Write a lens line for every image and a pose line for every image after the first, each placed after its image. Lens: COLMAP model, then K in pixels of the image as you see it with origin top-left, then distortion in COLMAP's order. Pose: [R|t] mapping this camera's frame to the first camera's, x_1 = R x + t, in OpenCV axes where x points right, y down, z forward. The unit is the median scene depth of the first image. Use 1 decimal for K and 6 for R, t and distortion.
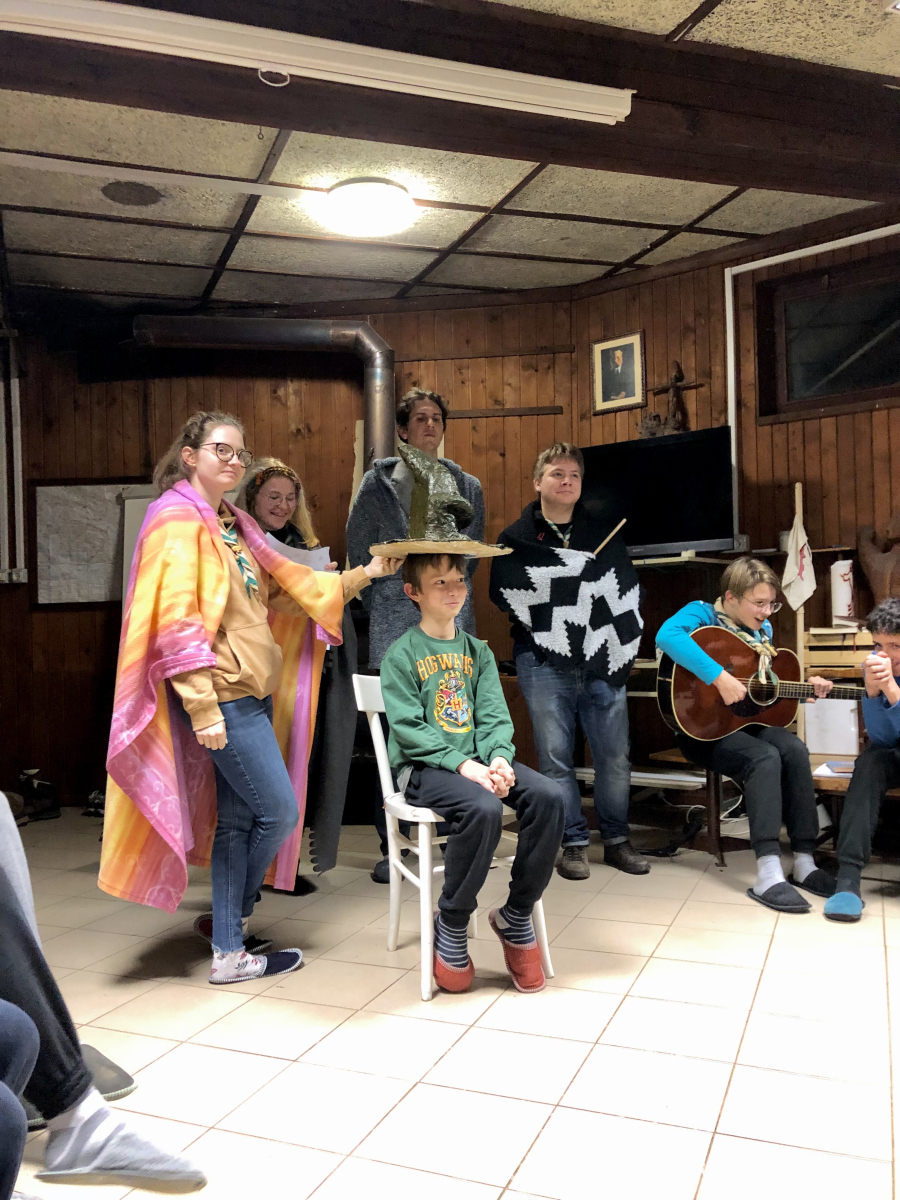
lens RADIAL K [[976.6, 0, 439.6], [0, 976.6, 615.0], [0, 0, 1]] dist [0.021909, 0.001141]
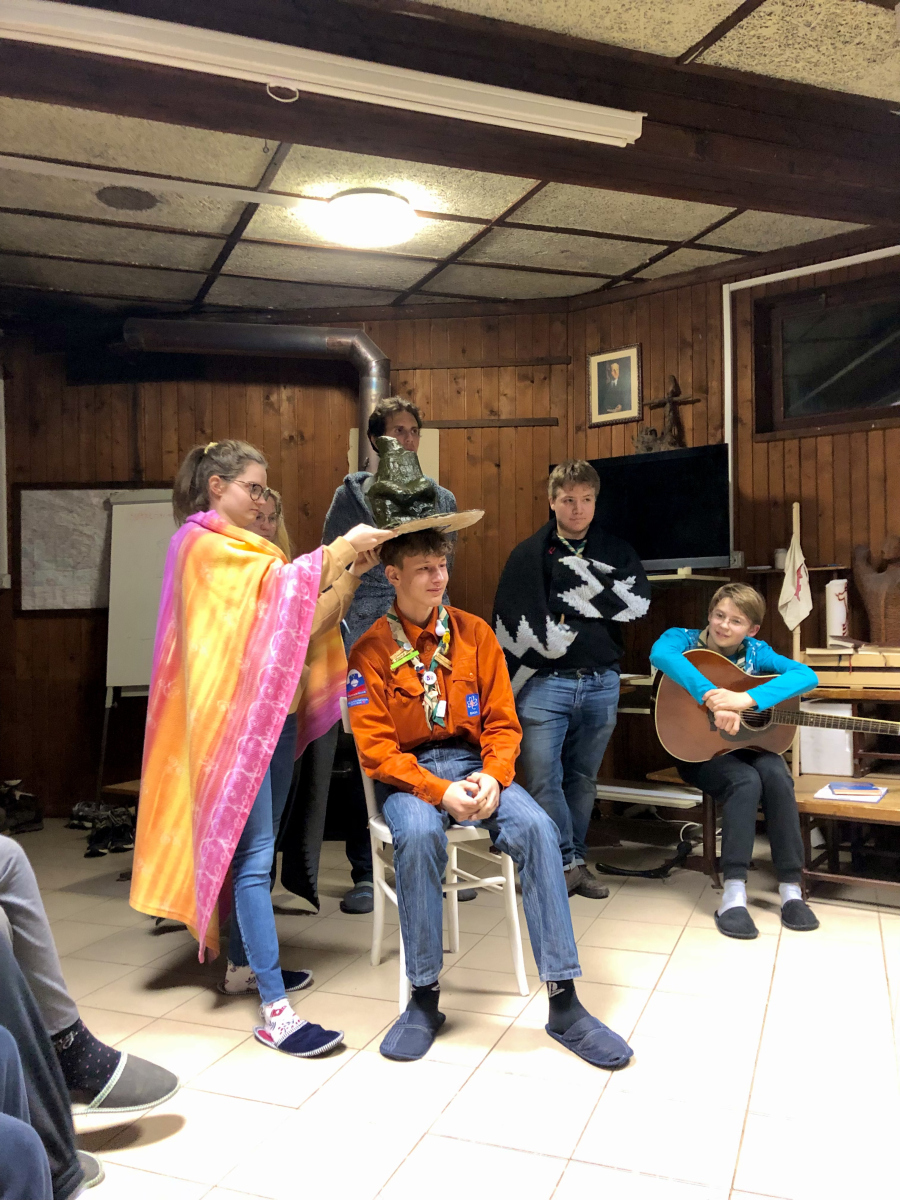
lens RADIAL K [[976.6, 0, 450.9], [0, 976.6, 610.8], [0, 0, 1]] dist [0.021909, 0.001141]
pose [[0.999443, 0.010856, 0.031568, -0.014488], [-0.010880, 0.999941, 0.000571, -0.018743], [-0.031560, -0.000914, 0.999501, 0.009885]]
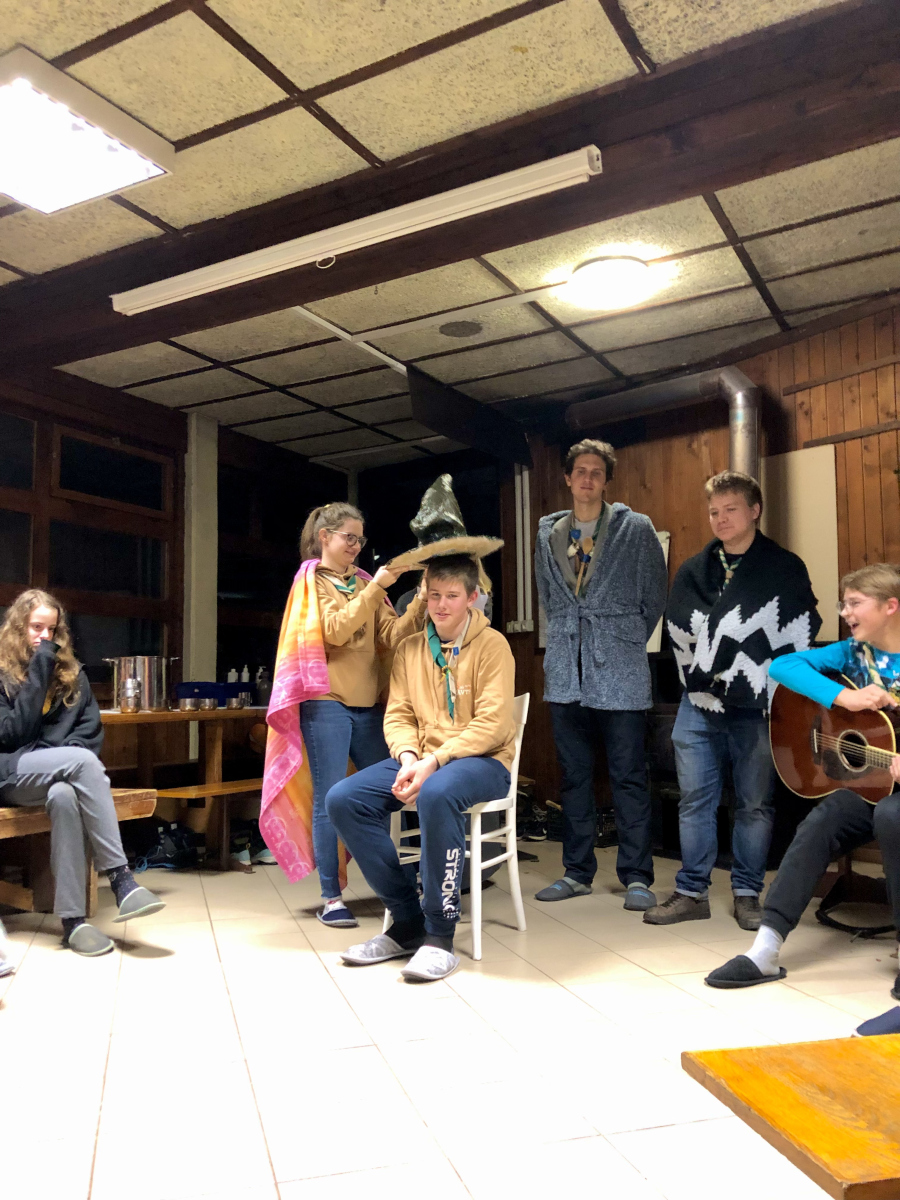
lens RADIAL K [[976.6, 0, 457.8], [0, 976.6, 597.2], [0, 0, 1]] dist [0.021909, 0.001141]
pose [[0.648079, -0.052394, -0.759768, 0.540997], [-0.001970, 0.997512, -0.070469, 0.013638], [0.761570, 0.047166, 0.646364, 0.147037]]
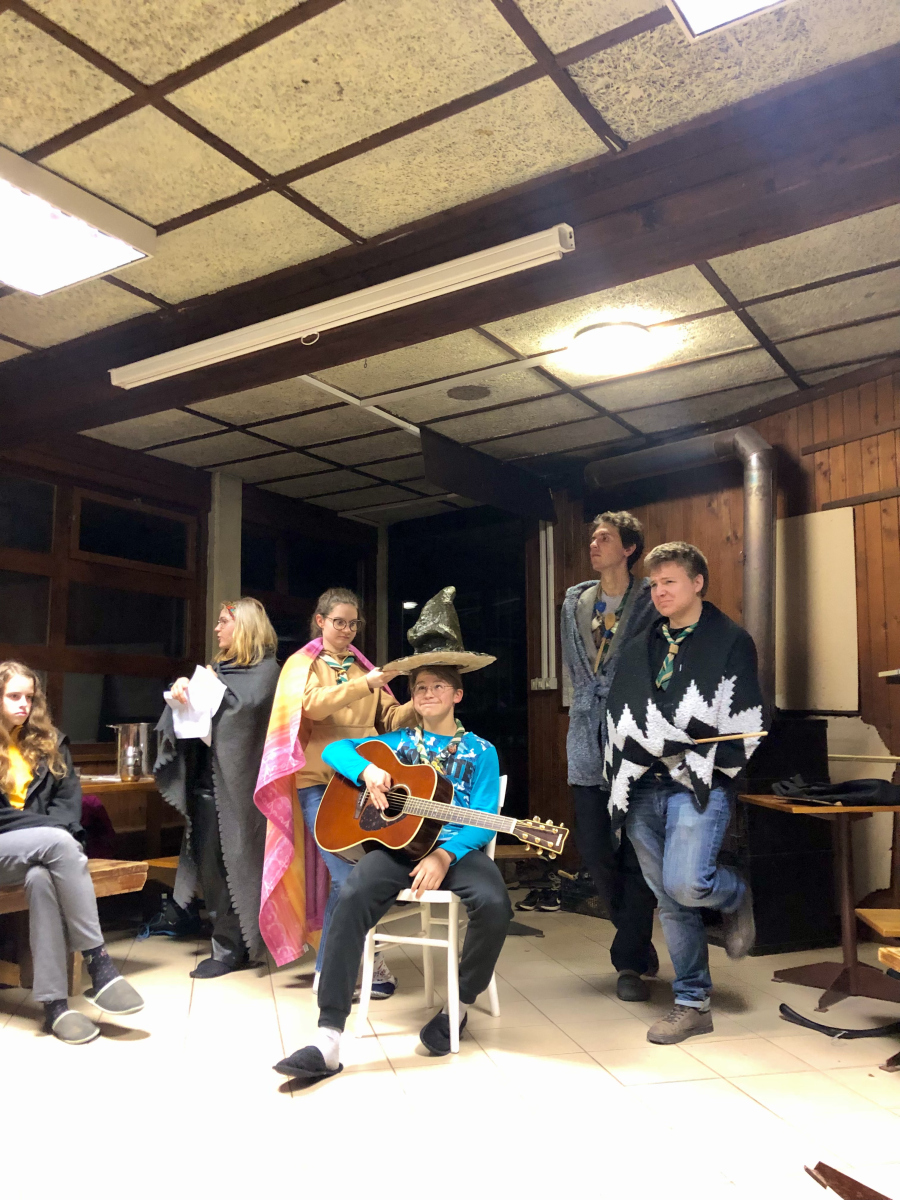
lens RADIAL K [[976.6, 0, 466.8], [0, 976.6, 608.4], [0, 0, 1]] dist [0.021909, 0.001141]
pose [[0.603433, -0.070182, -0.794319, 0.571867], [-0.008478, 0.995498, -0.094398, -0.020644], [0.797369, 0.063698, 0.600122, 0.203334]]
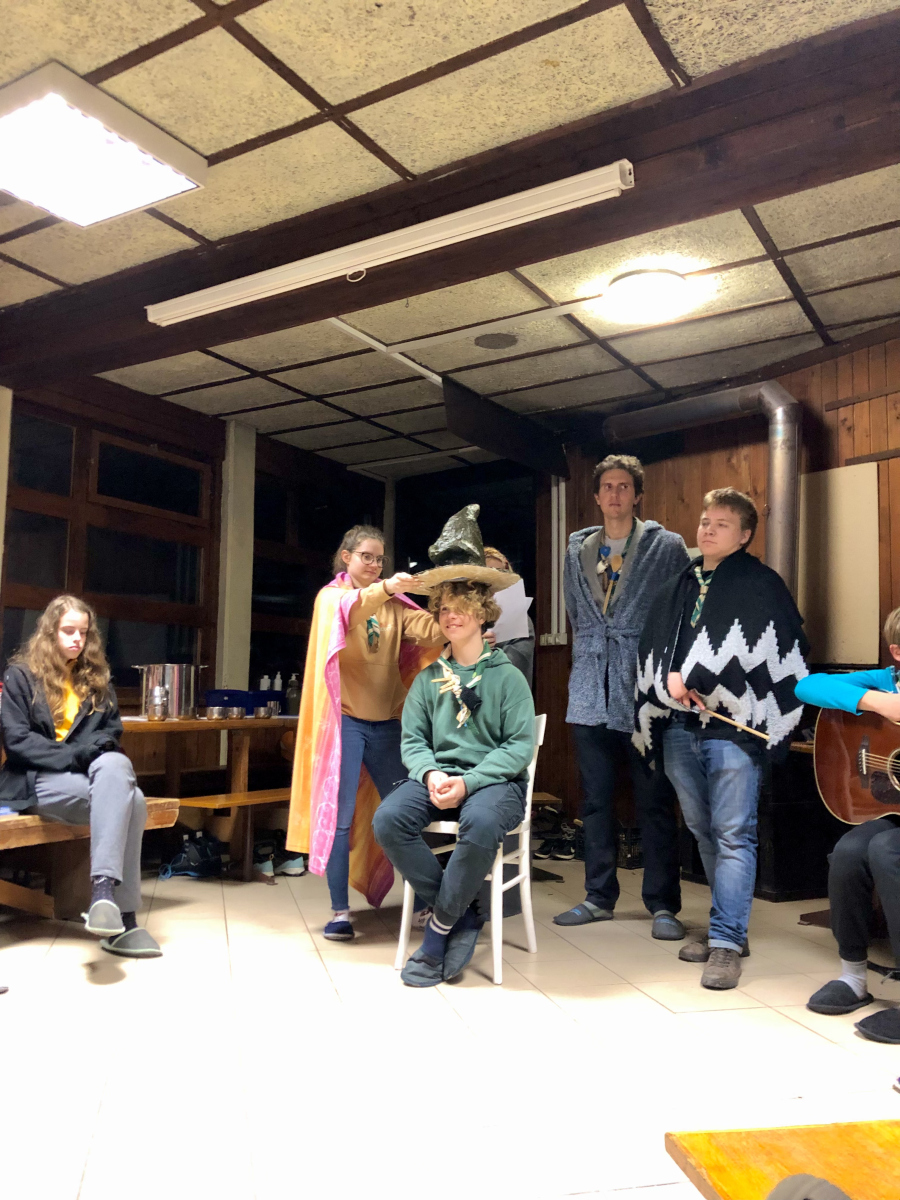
lens RADIAL K [[976.6, 0, 457.7], [0, 976.6, 591.9], [0, 0, 1]] dist [0.021909, 0.001141]
pose [[0.614329, -0.047721, -0.787606, 0.543182], [-0.025017, 0.996490, -0.079890, 0.003132], [0.788653, 0.068782, 0.610978, 0.164676]]
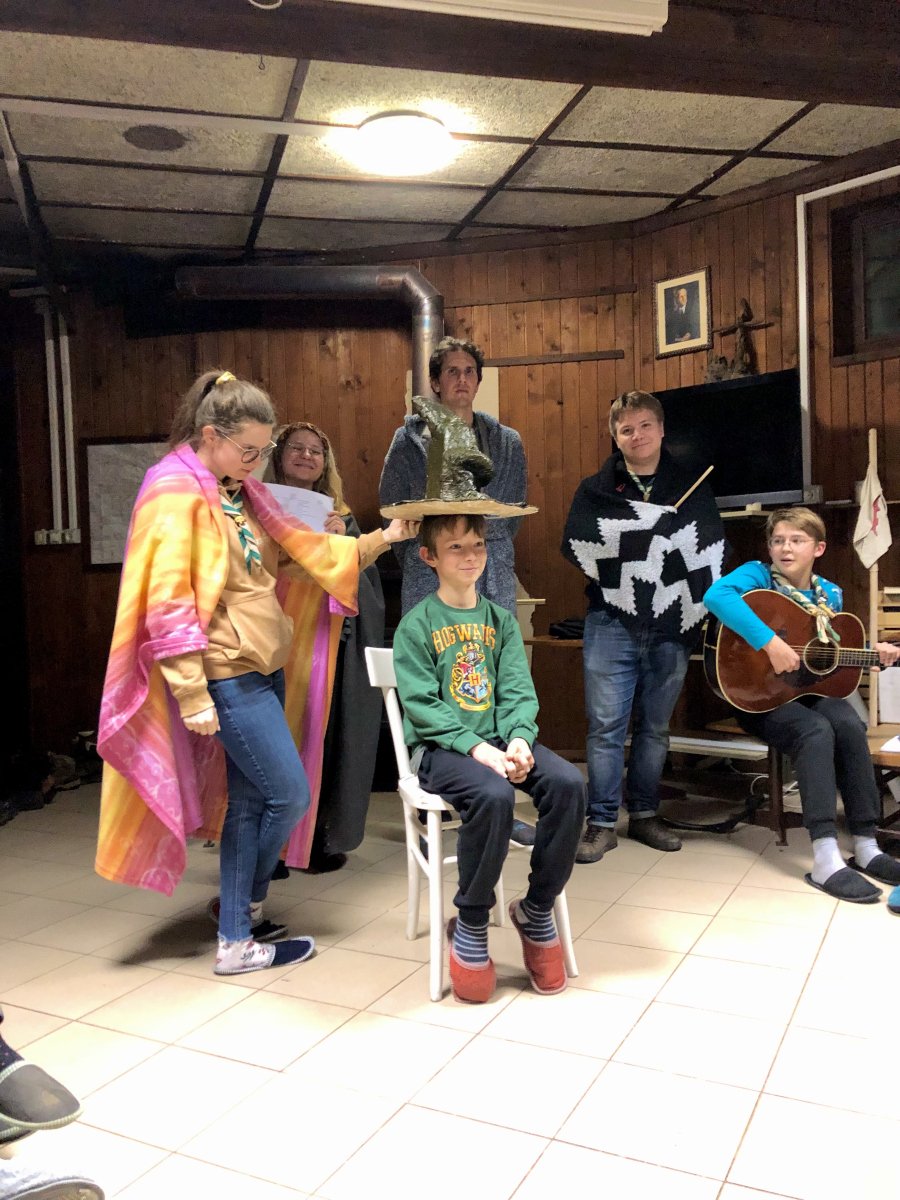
lens RADIAL K [[976.6, 0, 463.6], [0, 976.6, 590.8], [0, 0, 1]] dist [0.021909, 0.001141]
pose [[0.997373, -0.006872, -0.072116, 0.043215], [0.008934, 0.999559, 0.028310, -0.011061], [0.071889, -0.028880, 0.996994, 0.045938]]
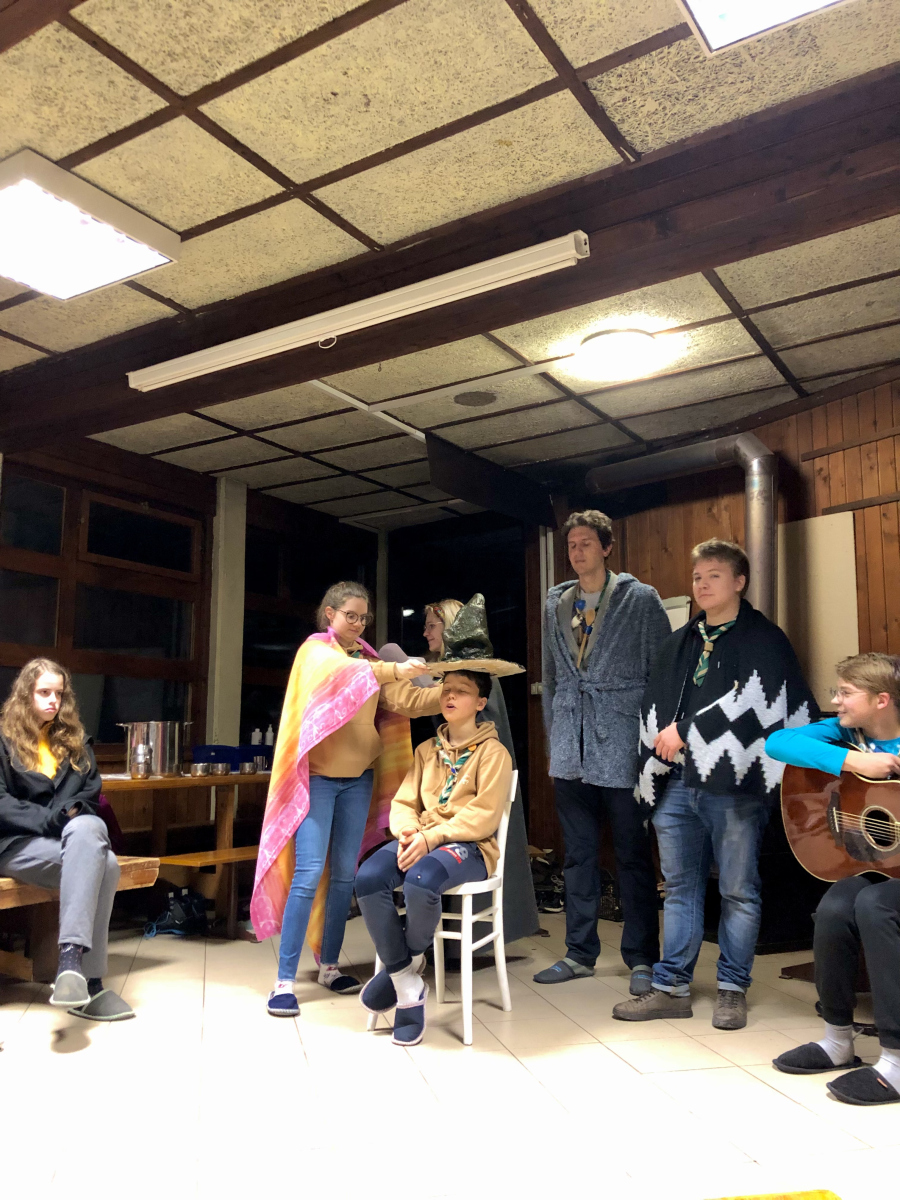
lens RADIAL K [[976.6, 0, 459.1], [0, 976.6, 594.6], [0, 0, 1]] dist [0.021909, 0.001141]
pose [[0.607037, -0.089280, -0.789642, 0.570278], [-0.011830, 0.992544, -0.121315, -0.007042], [0.794585, 0.082984, 0.601455, 0.180477]]
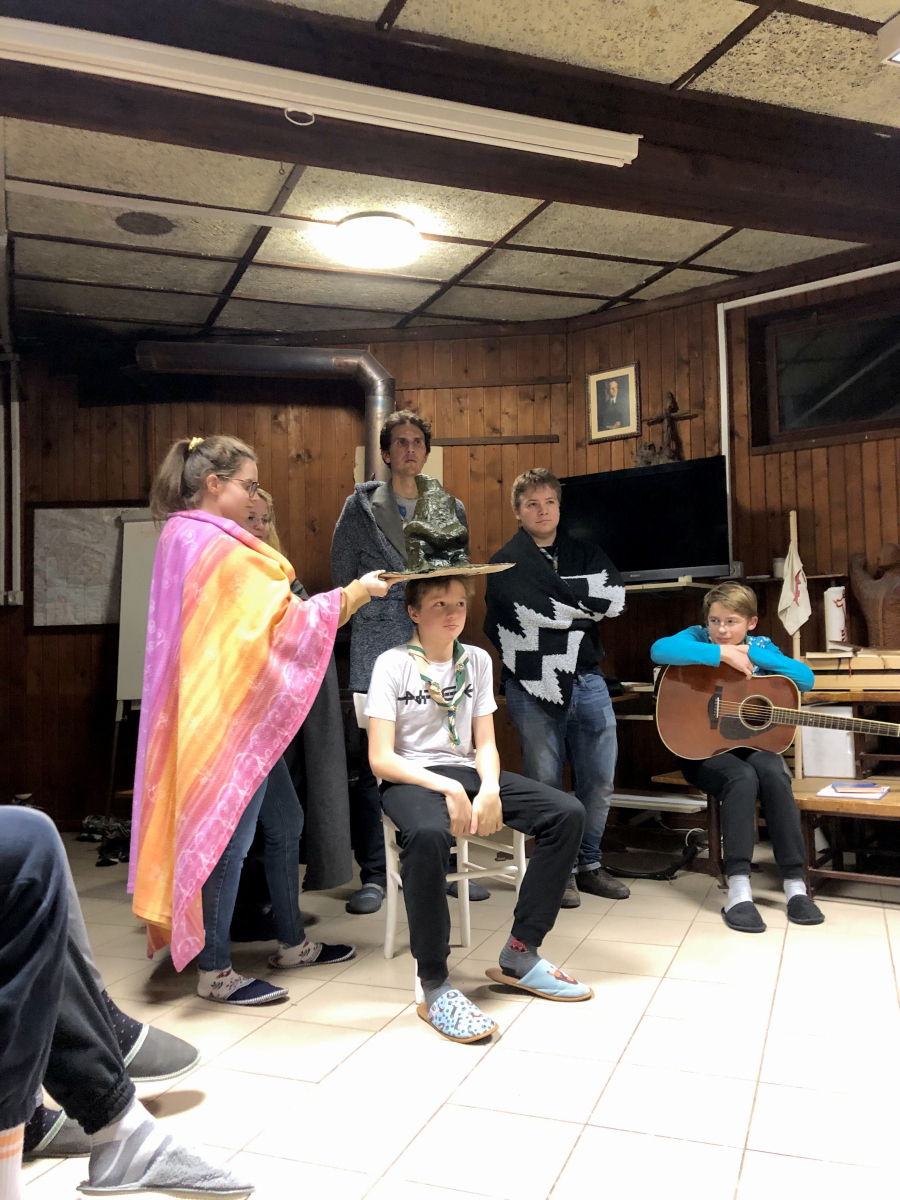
lens RADIAL K [[976.6, 0, 447.1], [0, 976.6, 600.5], [0, 0, 1]] dist [0.021909, 0.001141]
pose [[0.999569, 0.005455, 0.028843, -0.021945], [-0.004221, 0.999080, -0.042685, 0.003672], [-0.029049, 0.042544, 0.998672, -0.008799]]
